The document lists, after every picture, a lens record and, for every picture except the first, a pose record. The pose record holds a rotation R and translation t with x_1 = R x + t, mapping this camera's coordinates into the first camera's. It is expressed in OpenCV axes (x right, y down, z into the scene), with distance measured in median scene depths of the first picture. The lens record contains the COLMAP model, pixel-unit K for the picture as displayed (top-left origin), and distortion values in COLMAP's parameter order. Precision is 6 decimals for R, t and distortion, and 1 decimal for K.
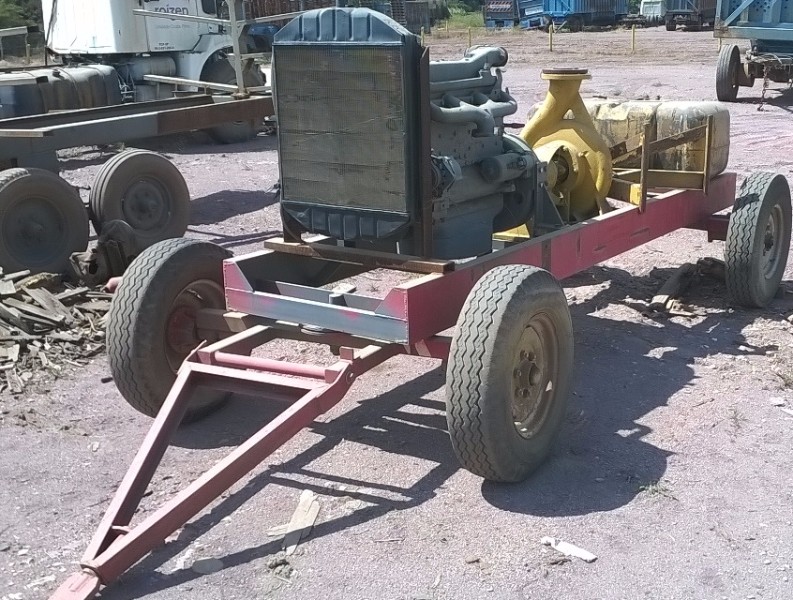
lens RADIAL K [[1016.1, 0, 397.1], [0, 1016.1, 301.1], [0, 0, 1]] dist [-0.020033, 0.000000]
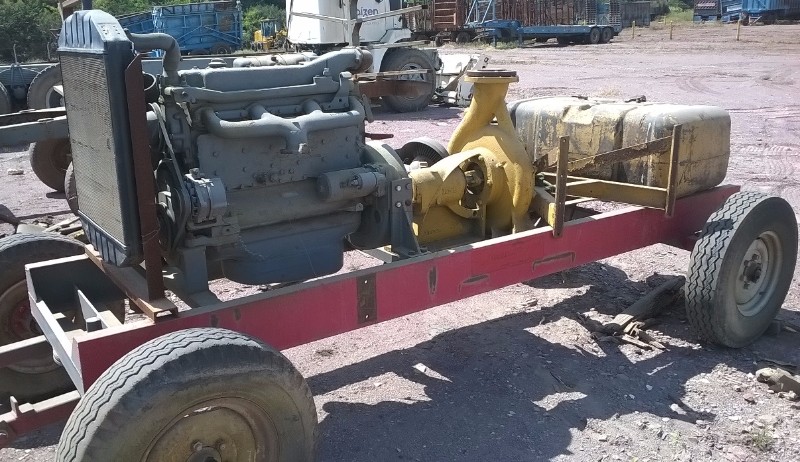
lens RADIAL K [[690.9, 0, 359.4], [0, 690.9, 211.6], [0, 0, 1]] dist [-0.016410, -0.026900]
pose [[0.928681, 0.087623, -0.360379, 0.266491], [-0.085974, 0.996084, 0.020639, -0.095826], [0.360776, 0.011816, 0.932578, 0.345907]]
